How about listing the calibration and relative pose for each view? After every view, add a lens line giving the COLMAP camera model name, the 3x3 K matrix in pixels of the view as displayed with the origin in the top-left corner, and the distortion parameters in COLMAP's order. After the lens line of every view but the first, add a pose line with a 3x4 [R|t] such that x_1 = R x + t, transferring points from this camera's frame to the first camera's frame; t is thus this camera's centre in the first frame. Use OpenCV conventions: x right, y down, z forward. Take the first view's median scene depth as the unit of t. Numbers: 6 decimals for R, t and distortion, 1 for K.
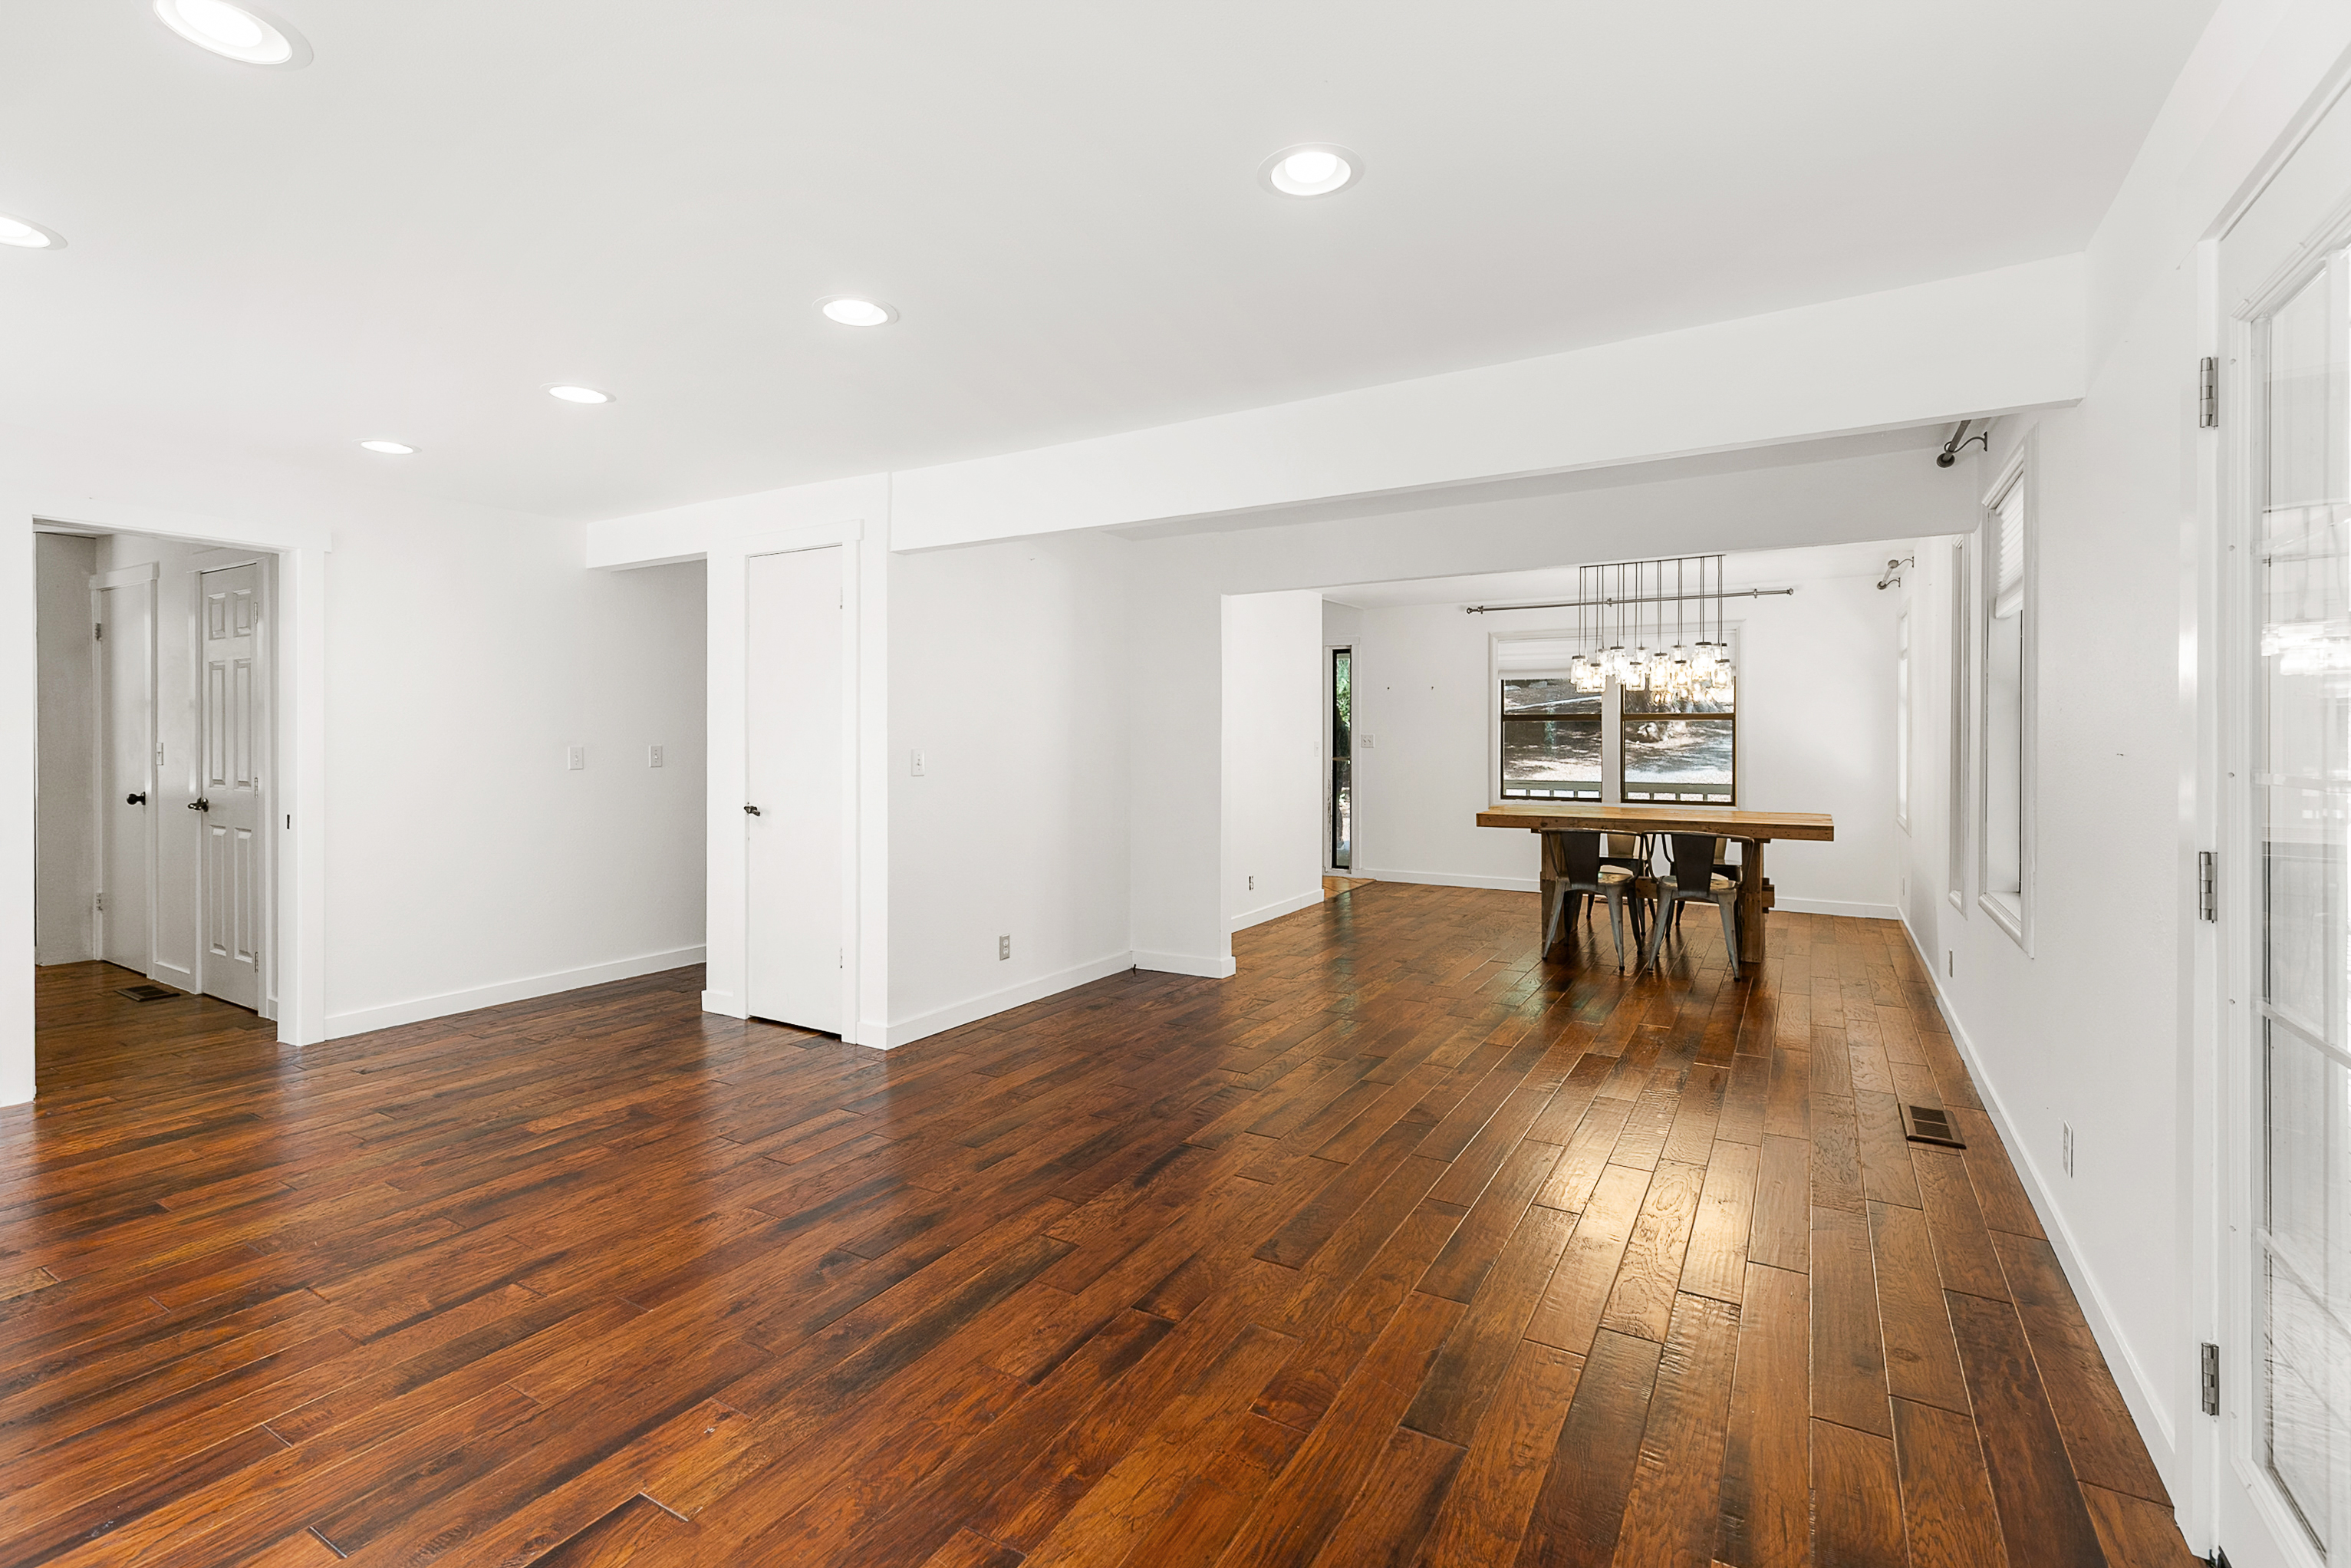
lens RADIAL K [[1062.9, 0, 1162.8], [0, 1062.9, 744.7], [0, 0, 1]] dist [0.005125, -0.000232]
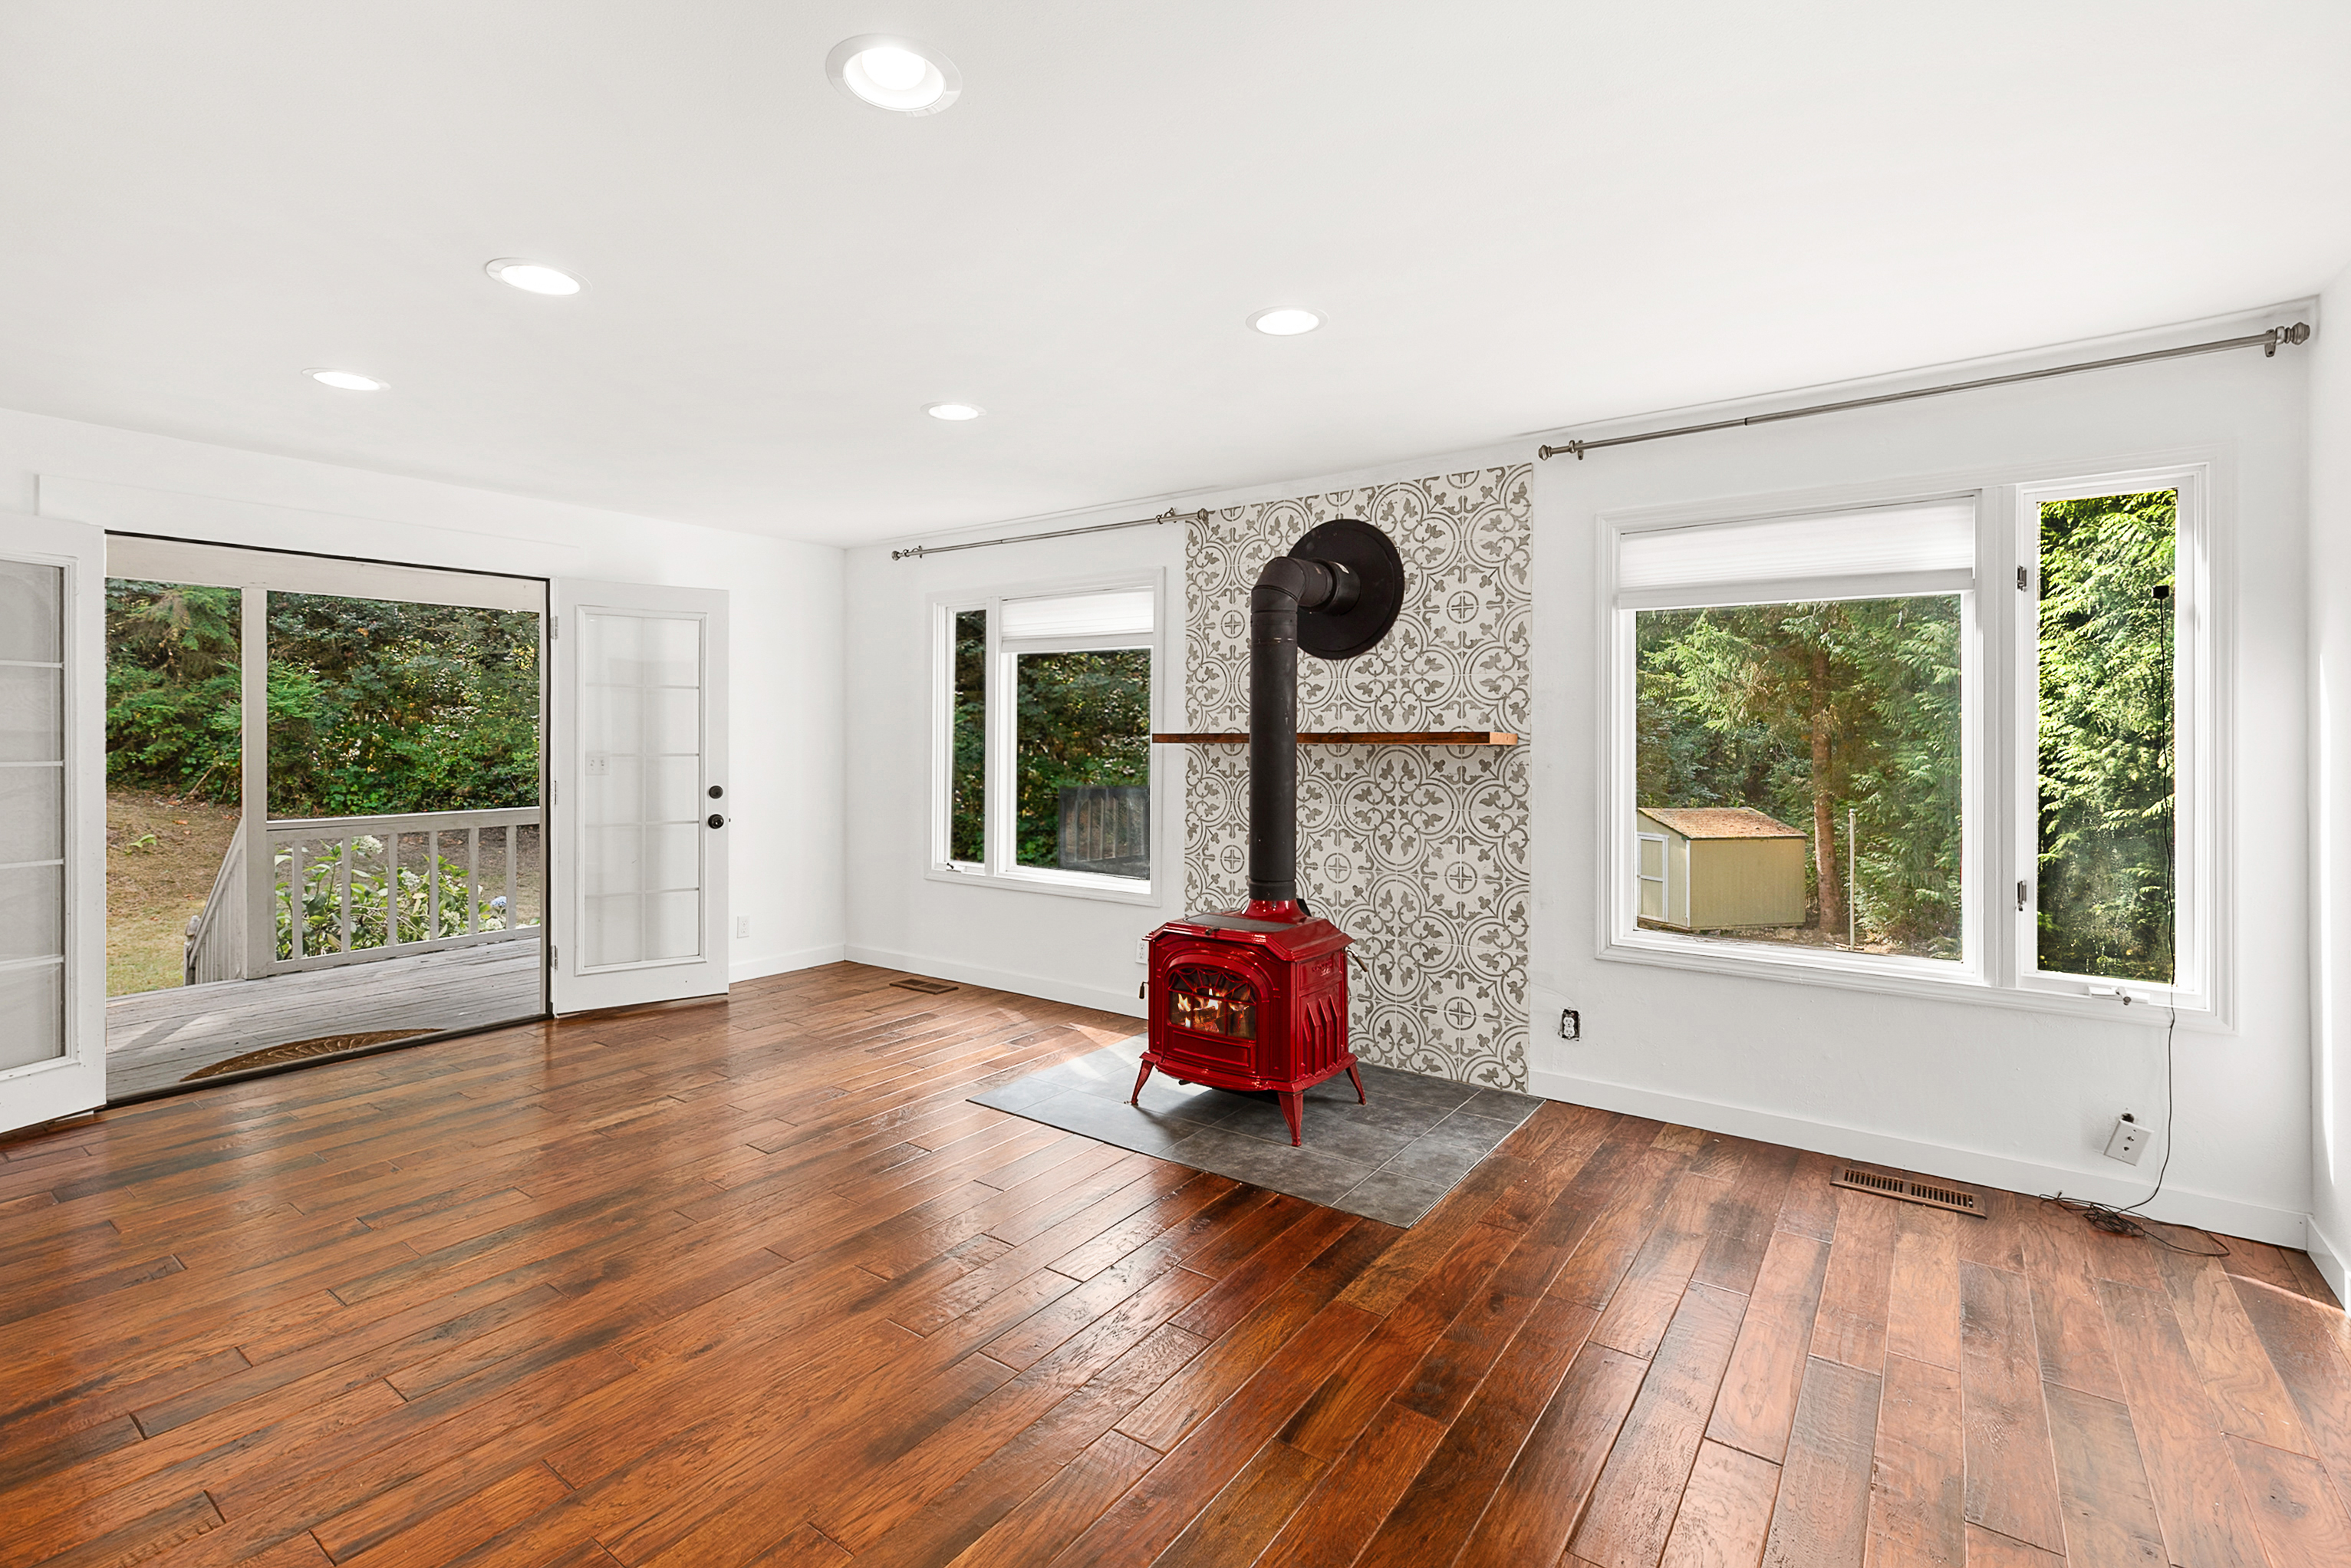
lens RADIAL K [[1062.9, 0, 1162.8], [0, 1062.9, 744.7], [0, 0, 1]] dist [0.005125, -0.000232]
pose [[-0.995913, -0.002383, 0.090286, -0.837730], [-0.000929, 0.999869, 0.016153, -0.026338], [-0.090313, 0.016003, -0.995785, 1.734825]]
